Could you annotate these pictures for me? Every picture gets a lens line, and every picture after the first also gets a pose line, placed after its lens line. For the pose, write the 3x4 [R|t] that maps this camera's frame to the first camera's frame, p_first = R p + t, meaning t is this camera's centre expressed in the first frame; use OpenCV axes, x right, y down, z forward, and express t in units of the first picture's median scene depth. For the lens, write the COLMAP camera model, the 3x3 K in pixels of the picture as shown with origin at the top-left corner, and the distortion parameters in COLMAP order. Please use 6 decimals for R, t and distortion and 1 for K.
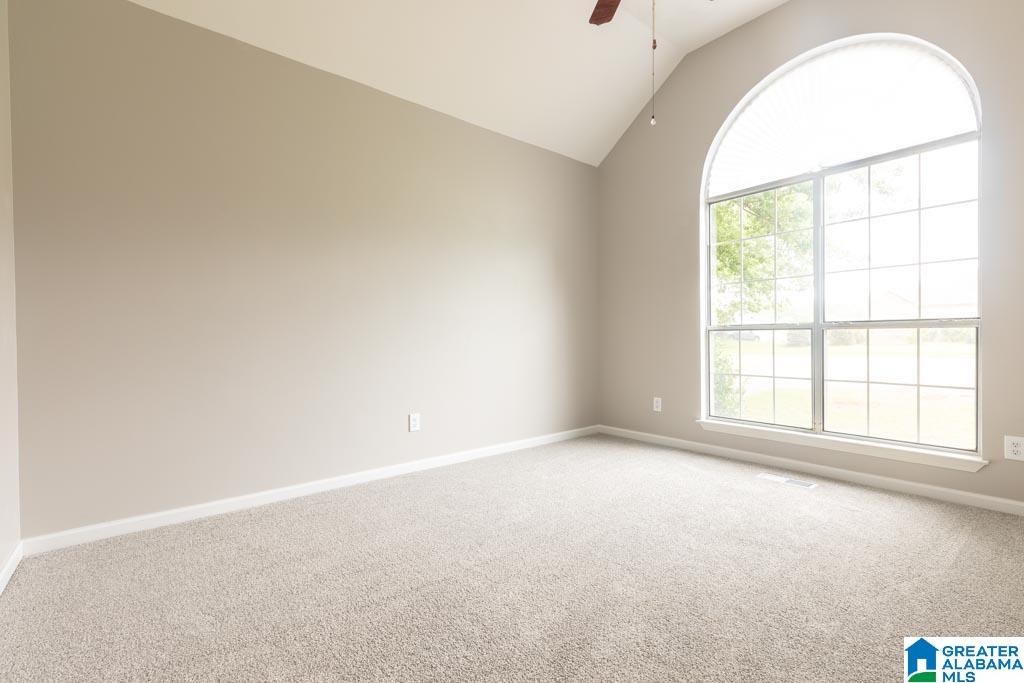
lens RADIAL K [[470.9, 0, 512.8], [0, 470.9, 338.0], [0, 0, 1]] dist [-0.016207, 0.000255]
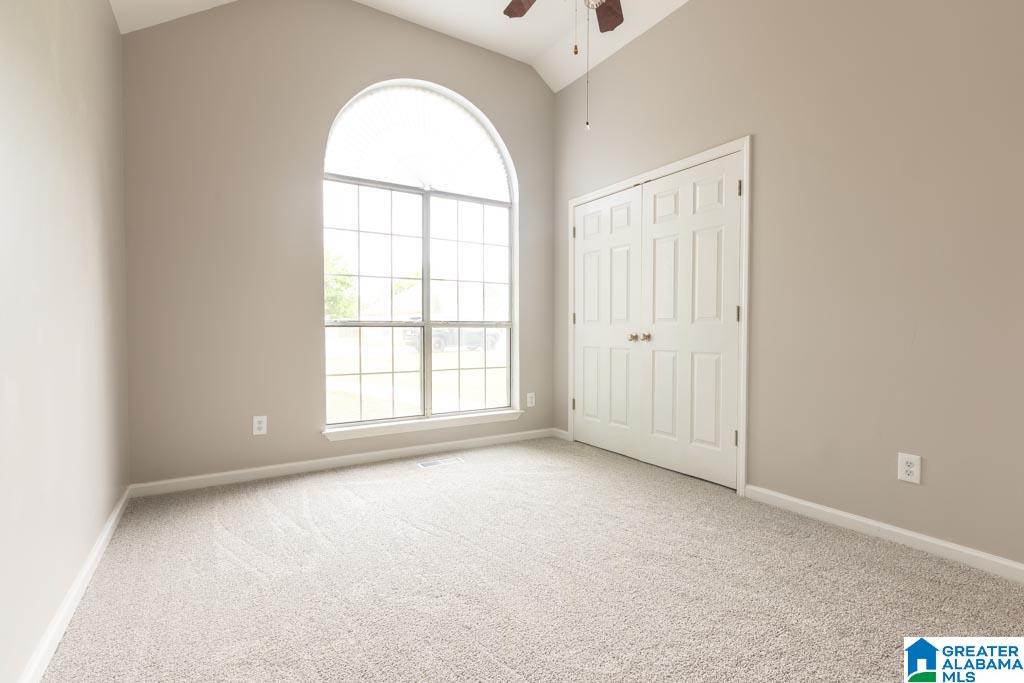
lens RADIAL K [[470.9, 0, 512.3], [0, 470.9, 340.6], [0, 0, 1]] dist [-0.016207, 0.000255]
pose [[0.106180, -0.006021, 0.994329, -0.467730], [0.007335, 0.999959, 0.005272, 0.009615], [-0.994320, 0.006733, 0.106220, 0.656955]]
